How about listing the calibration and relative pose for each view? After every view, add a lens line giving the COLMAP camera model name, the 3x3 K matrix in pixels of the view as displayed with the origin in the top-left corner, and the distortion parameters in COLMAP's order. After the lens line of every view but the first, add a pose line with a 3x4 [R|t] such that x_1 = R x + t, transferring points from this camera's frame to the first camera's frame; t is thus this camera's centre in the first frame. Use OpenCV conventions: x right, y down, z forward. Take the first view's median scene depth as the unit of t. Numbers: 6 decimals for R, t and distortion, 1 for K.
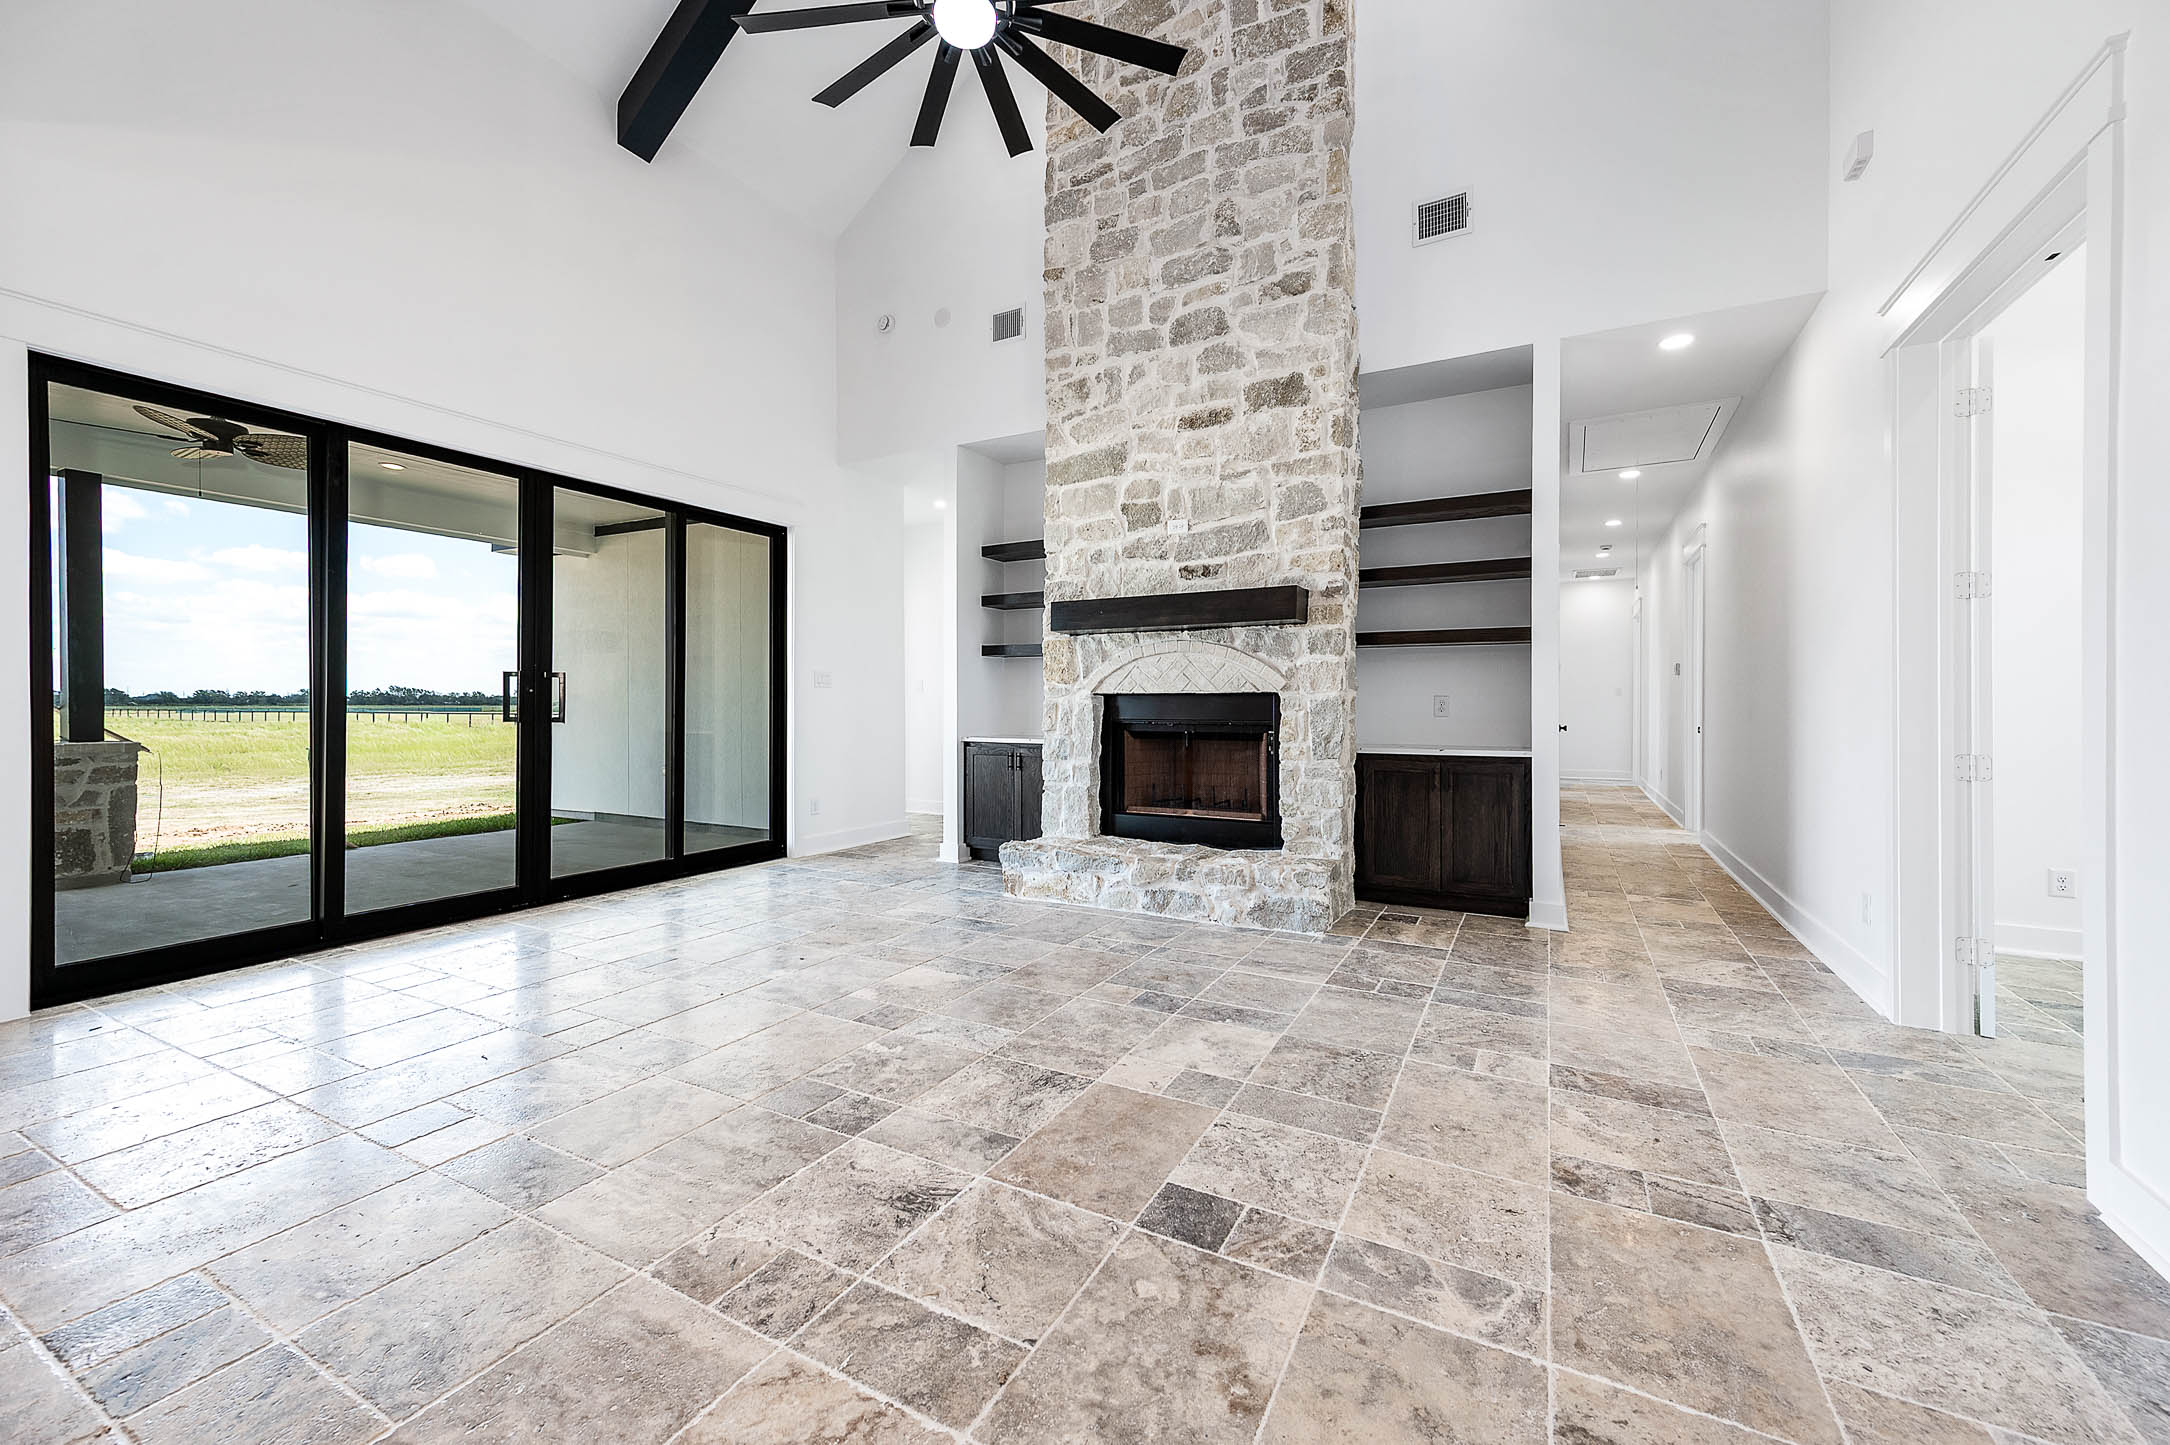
lens RADIAL K [[856.8, 0, 1095.7], [0, 856.8, 704.8], [0, 0, 1]] dist [0.012637, -0.000029]
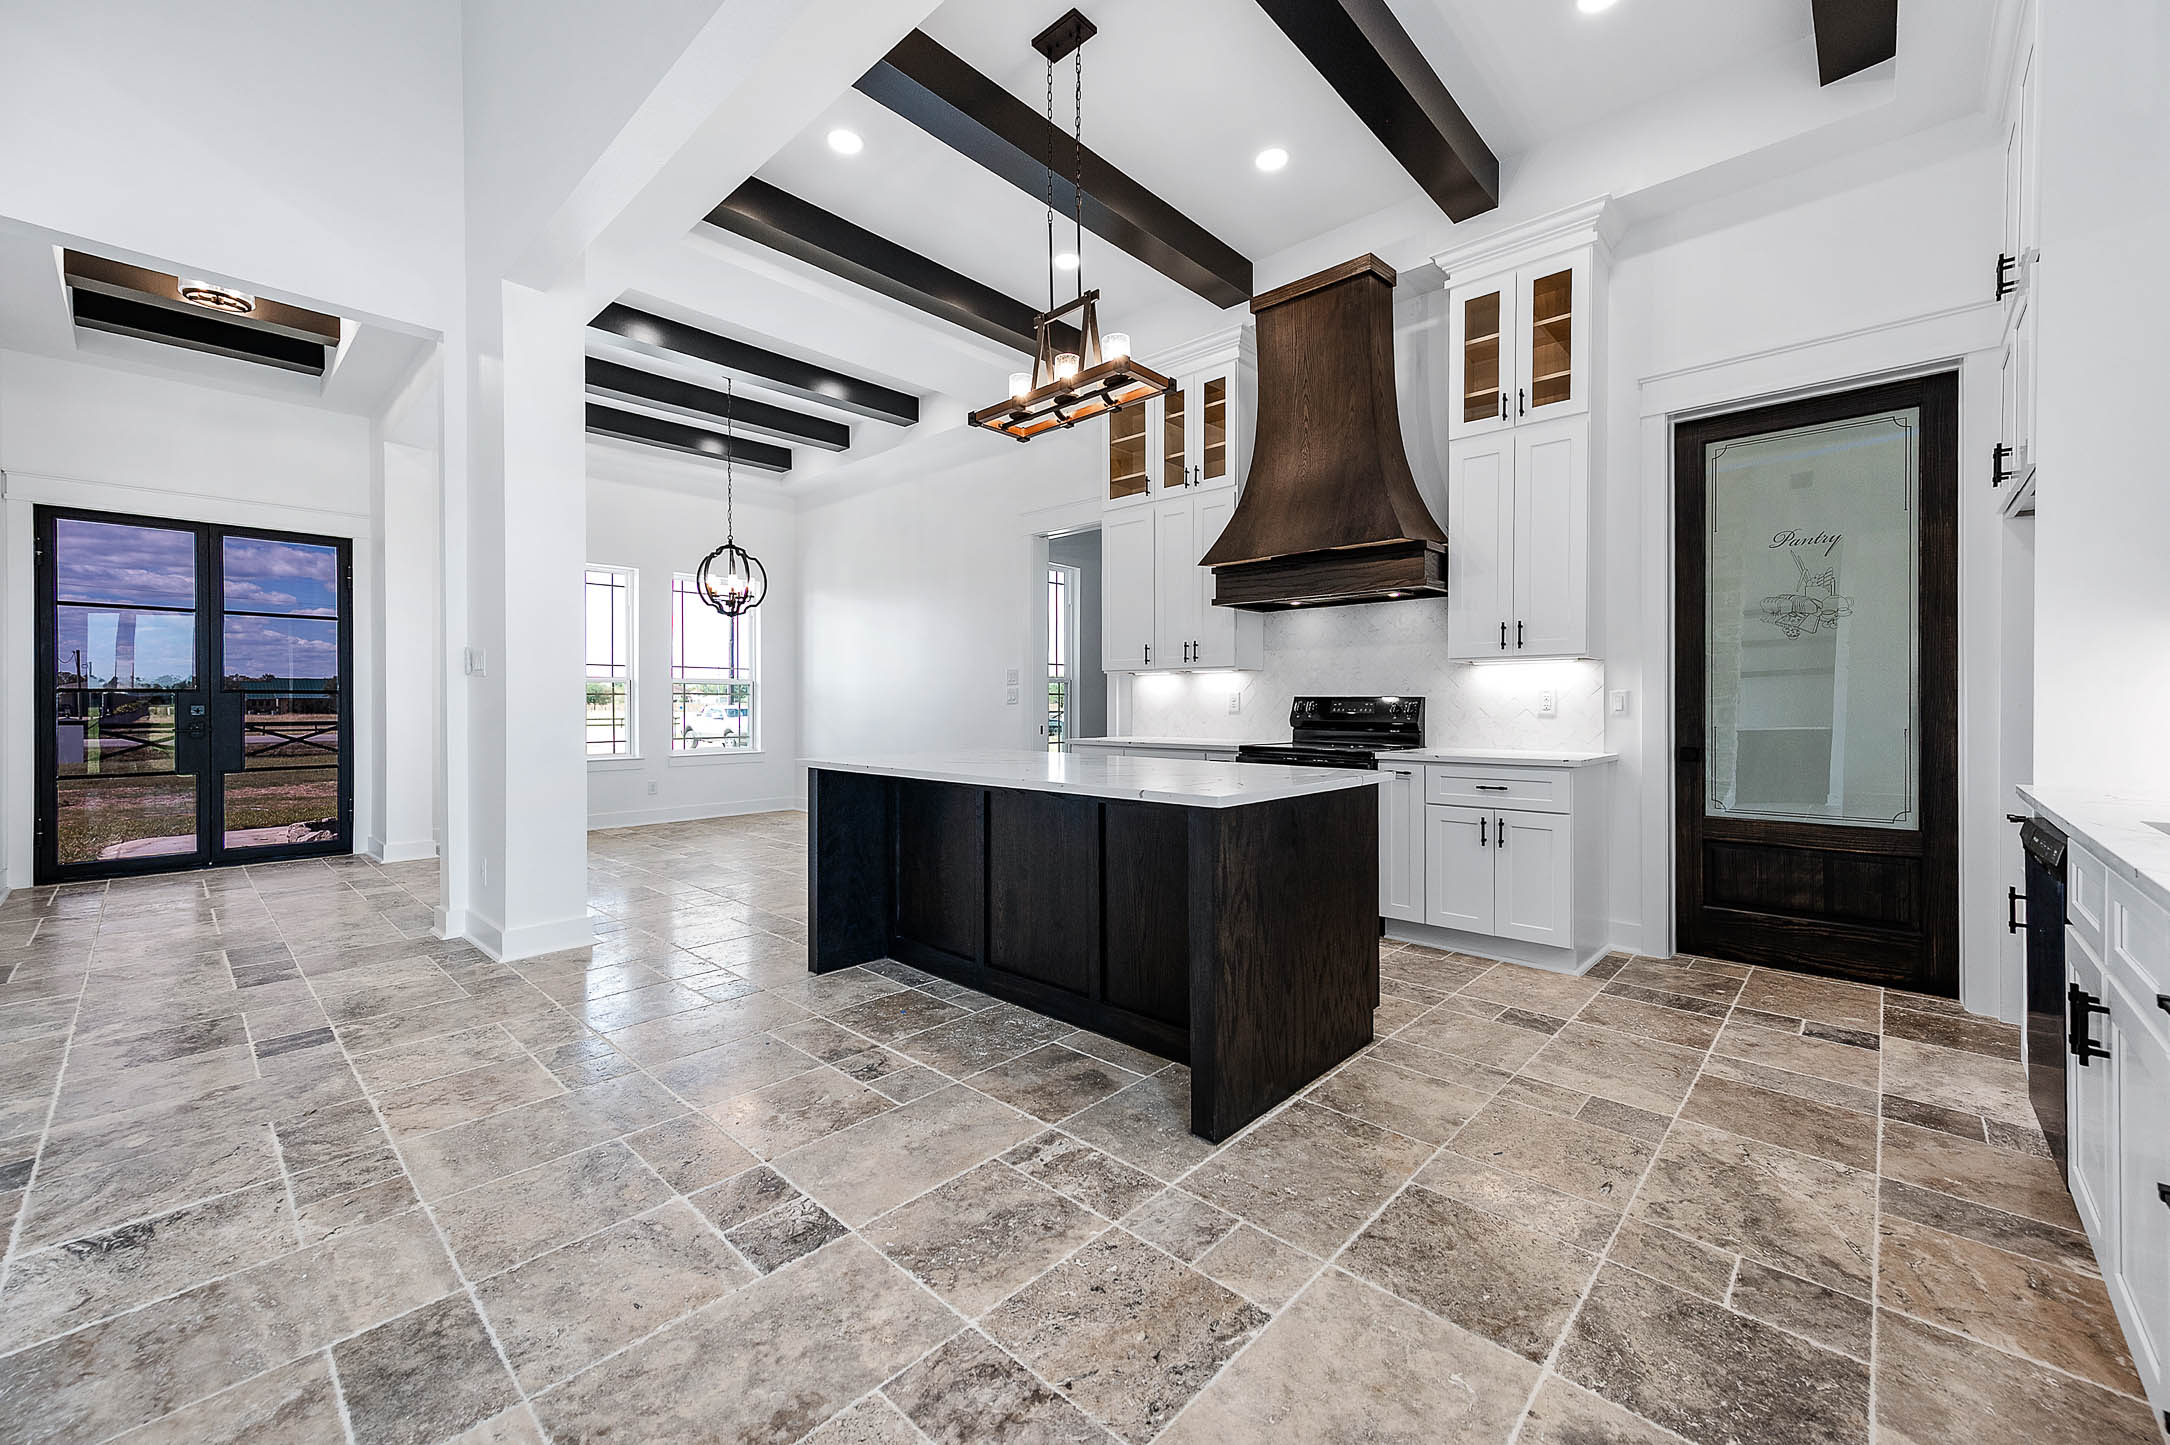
lens RADIAL K [[856.8, 0, 1088.9], [0, 856.8, 702.3], [0, 0, 1]] dist [0.012637, -0.000029]
pose [[-0.966649, -0.000186, 0.256107, -0.616465], [0.000374, 0.999998, 0.002138, -0.001480], [-0.256106, 0.002162, -0.966646, 0.695809]]
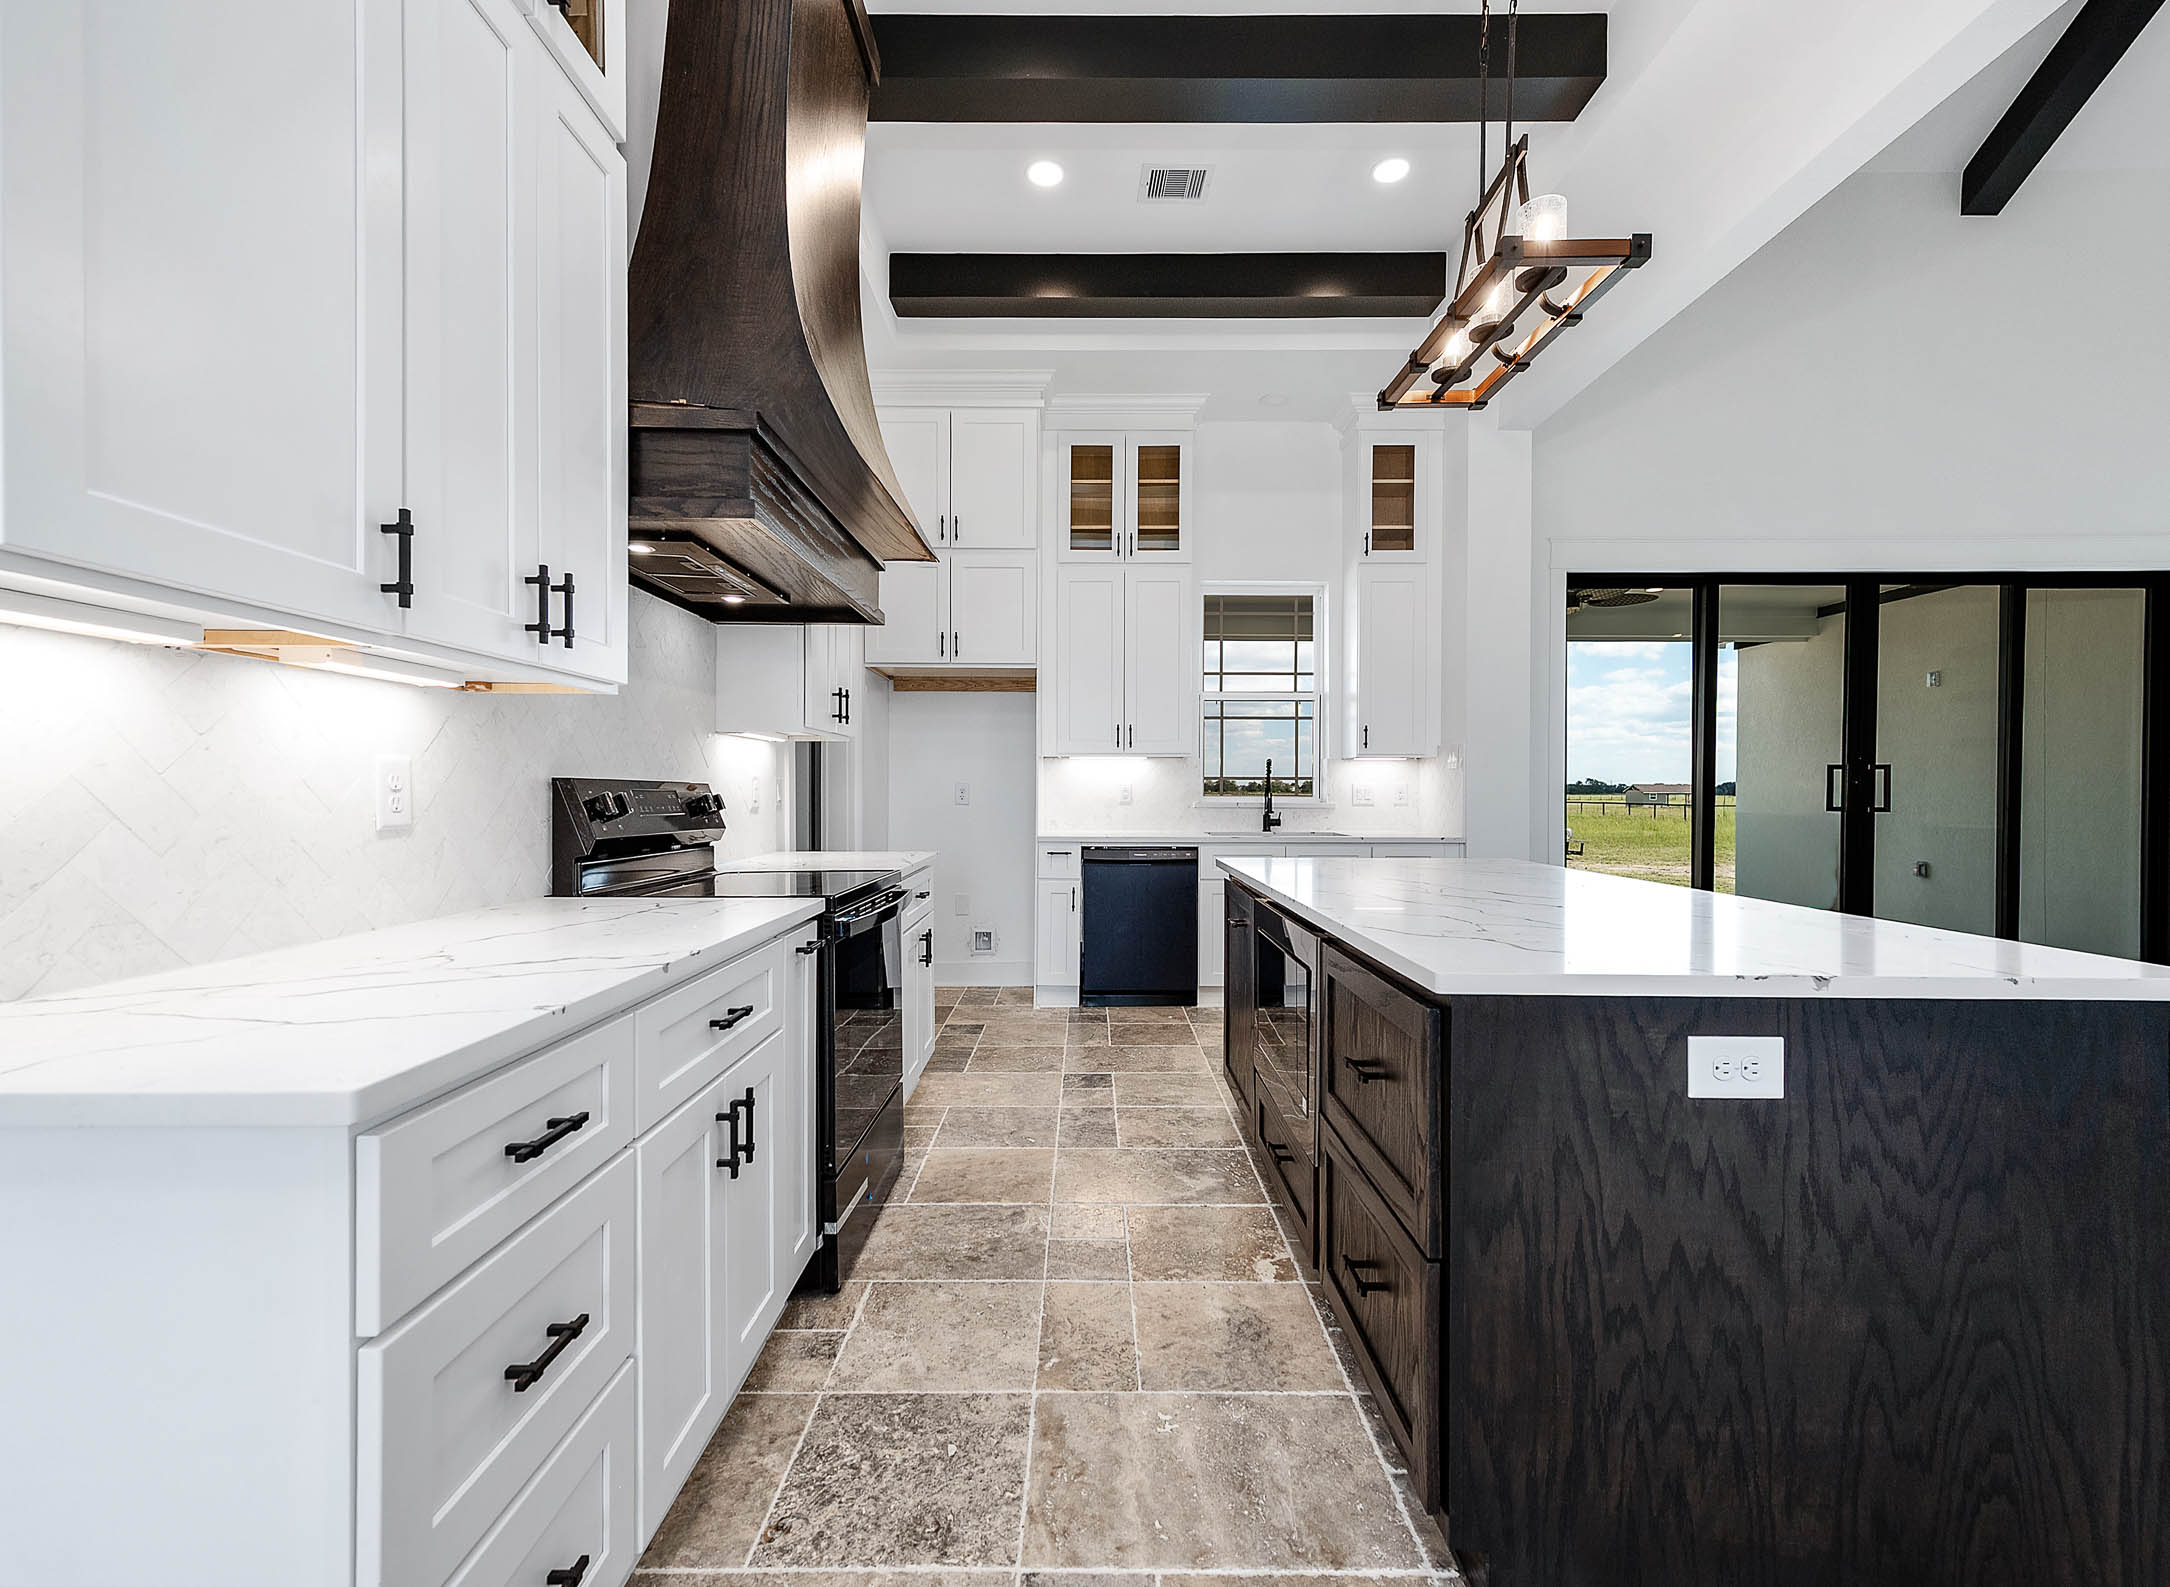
lens RADIAL K [[935.5, 0, 1085.4], [0, 935.5, 799.9], [0, 0, 1]] dist [0.004995, 0.002834]
pose [[0.471090, 0.009833, -0.882030, -0.078912], [-0.004105, 0.999951, 0.008955, -0.000490], [0.882075, -0.000598, 0.471108, -0.404577]]
